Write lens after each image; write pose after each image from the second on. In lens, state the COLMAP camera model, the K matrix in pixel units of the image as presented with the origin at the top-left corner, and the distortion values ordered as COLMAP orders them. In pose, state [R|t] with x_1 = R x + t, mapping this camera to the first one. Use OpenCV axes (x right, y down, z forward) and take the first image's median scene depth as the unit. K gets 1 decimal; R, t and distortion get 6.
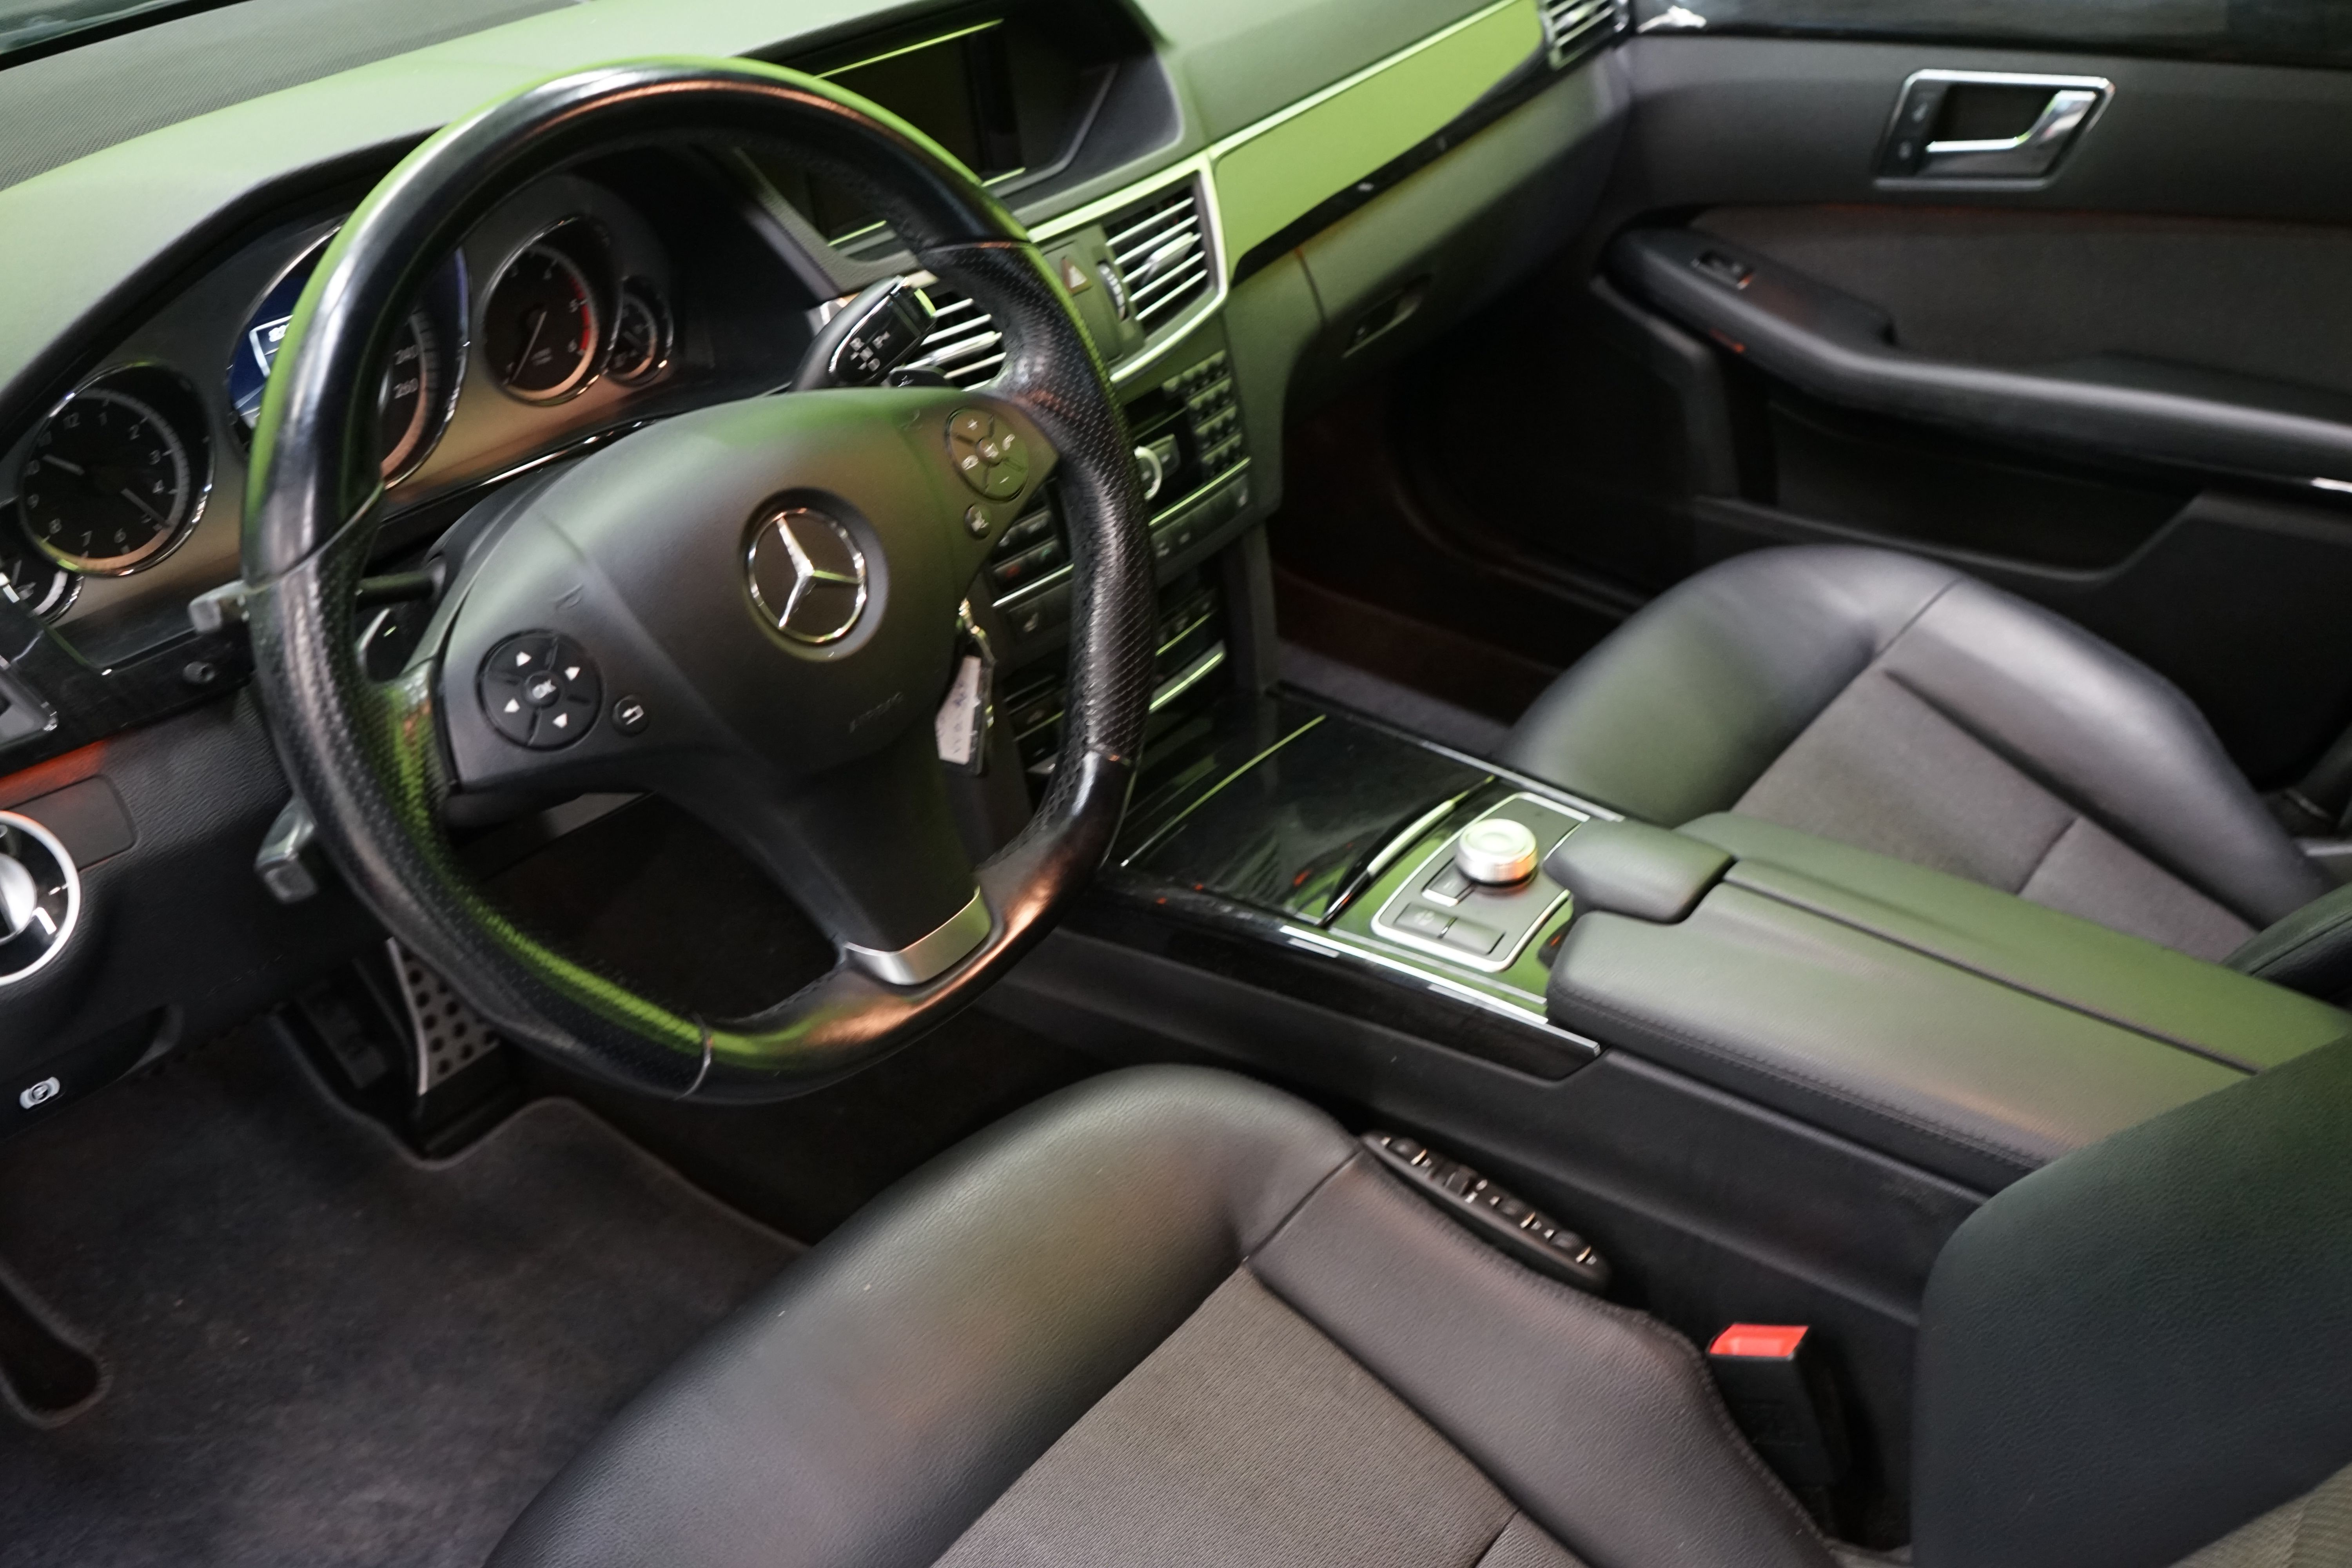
lens RADIAL K [[2102.7, 0, 1176.0], [0, 2102.7, 784.0], [0, 0, 1]] dist [-0.000563, 0.005572]
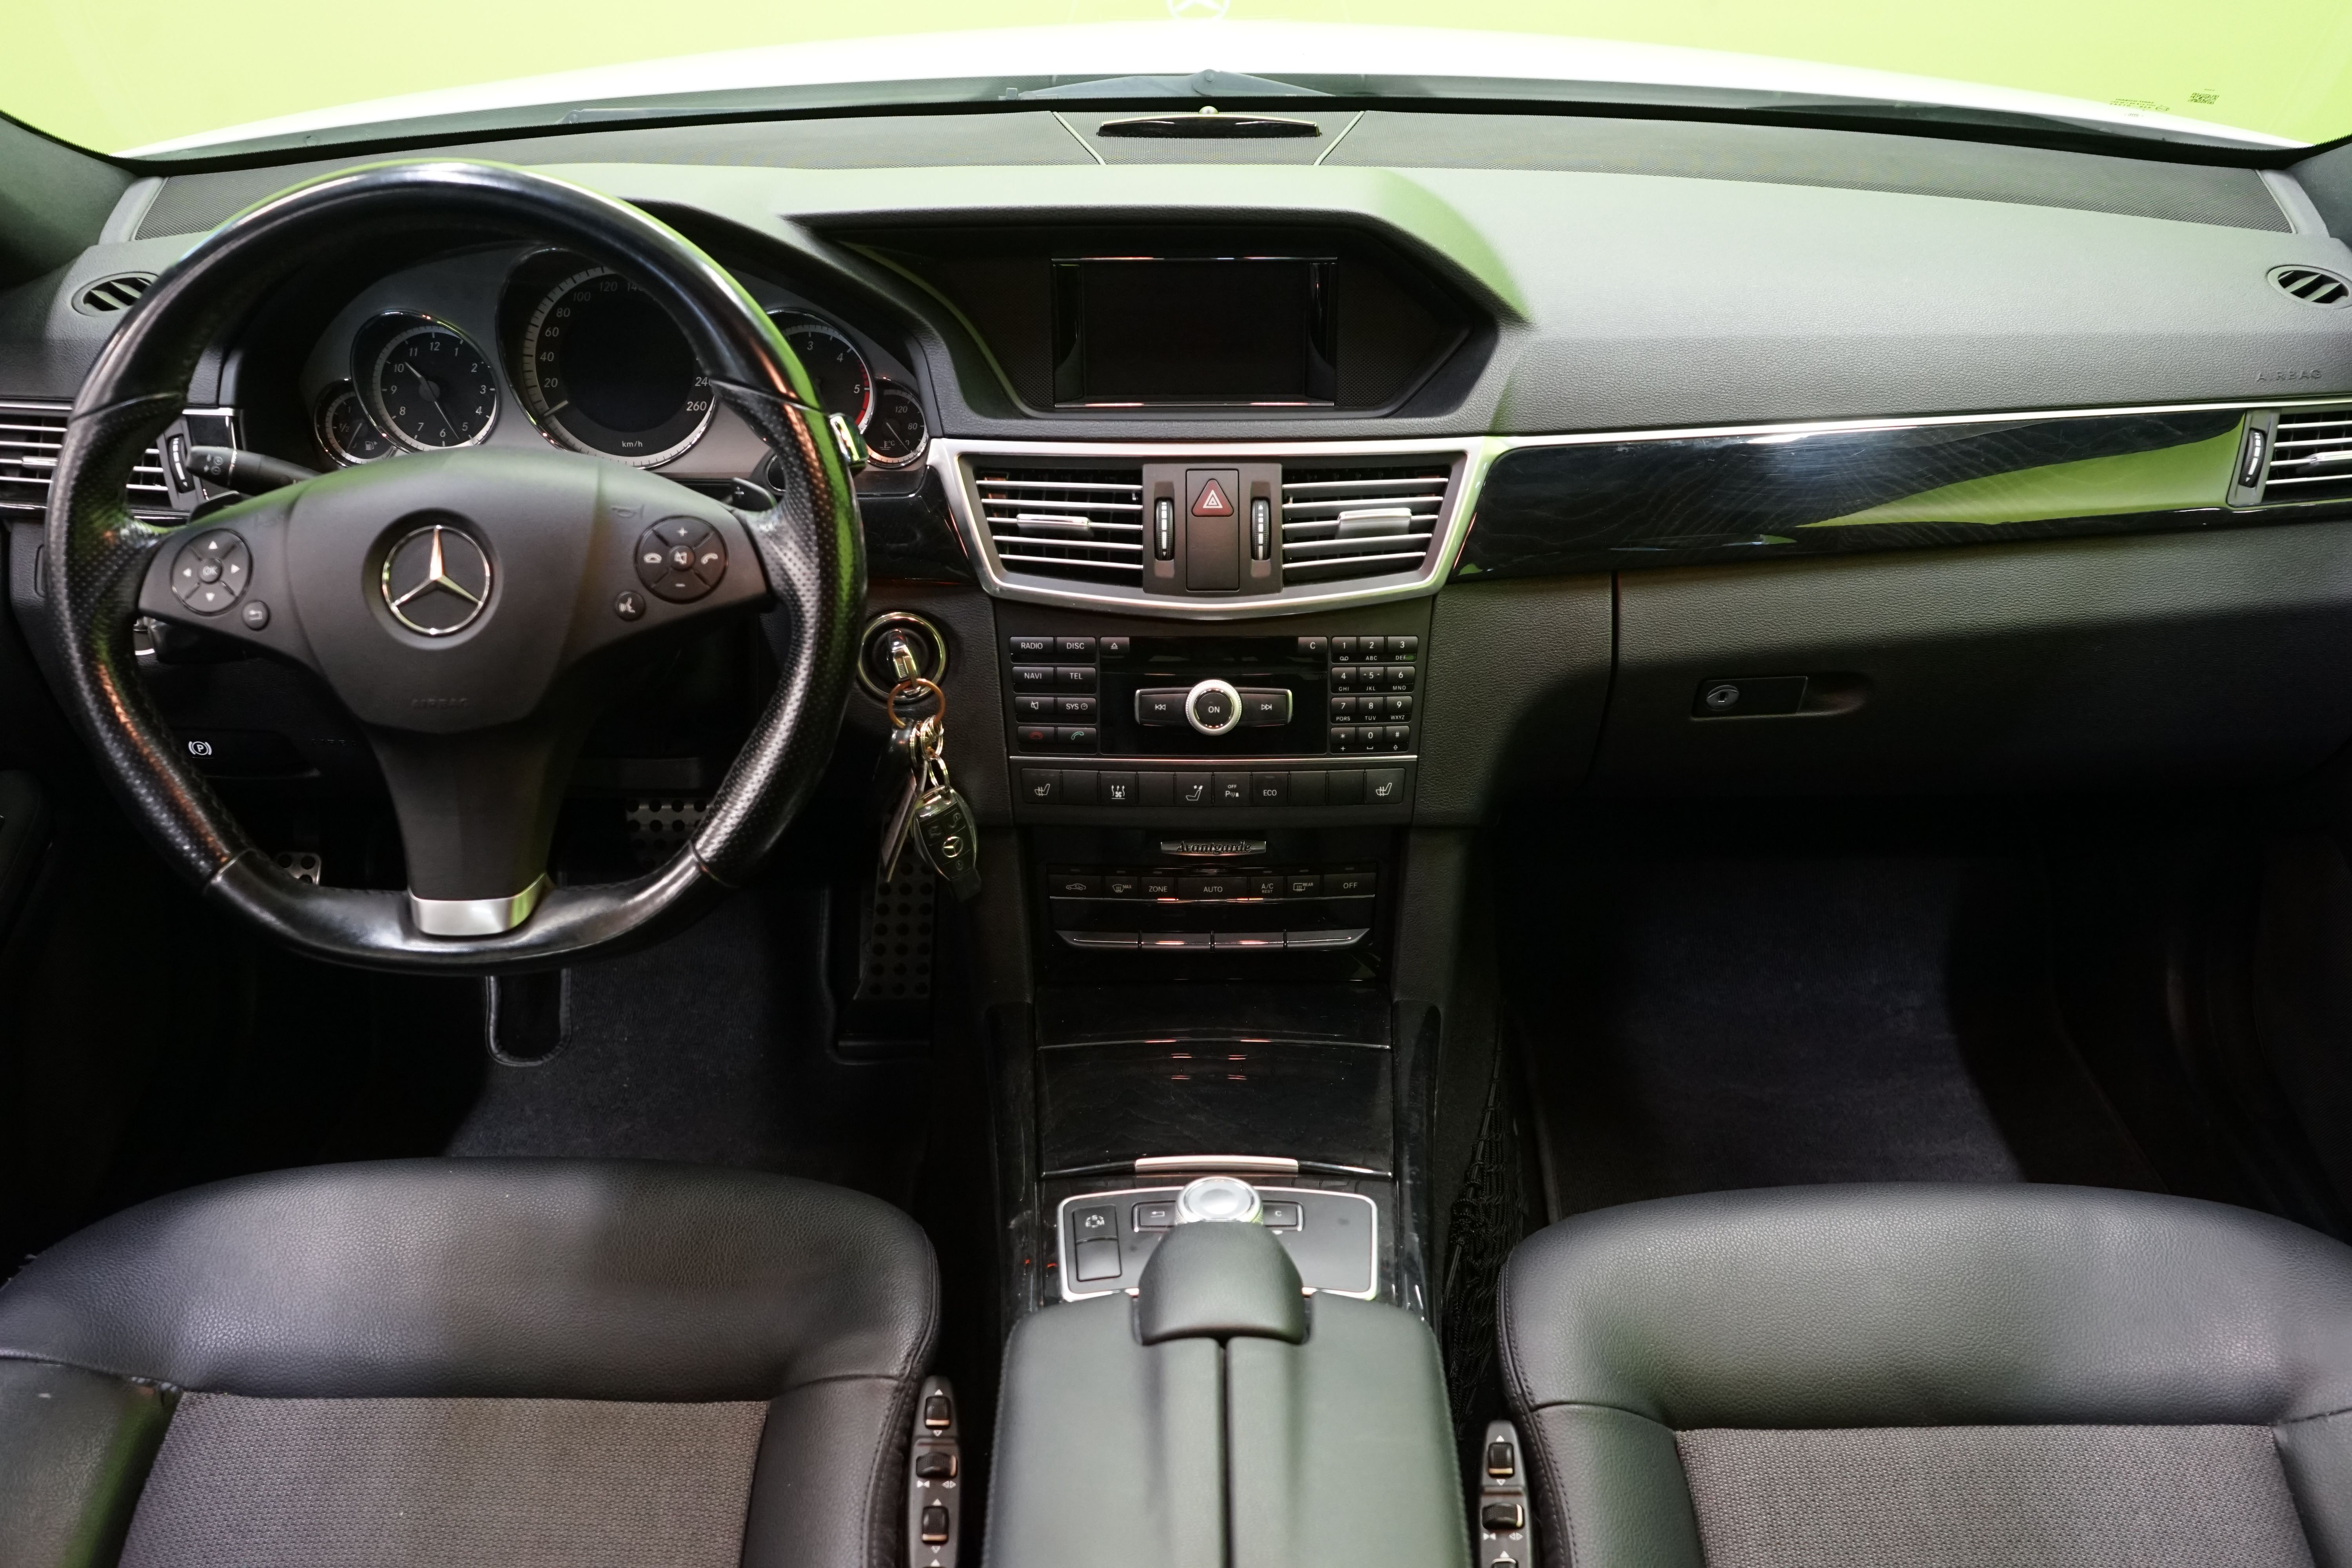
lens RADIAL K [[2102.7, 0, 1176.0], [0, 2102.7, 784.0], [0, 0, 1]] dist [-0.000563, 0.005572]
pose [[0.612545, 0.381812, -0.692104, 0.660117], [-0.439226, 0.892387, 0.103565, -0.206126], [0.657167, 0.240552, 0.714329, 0.284335]]
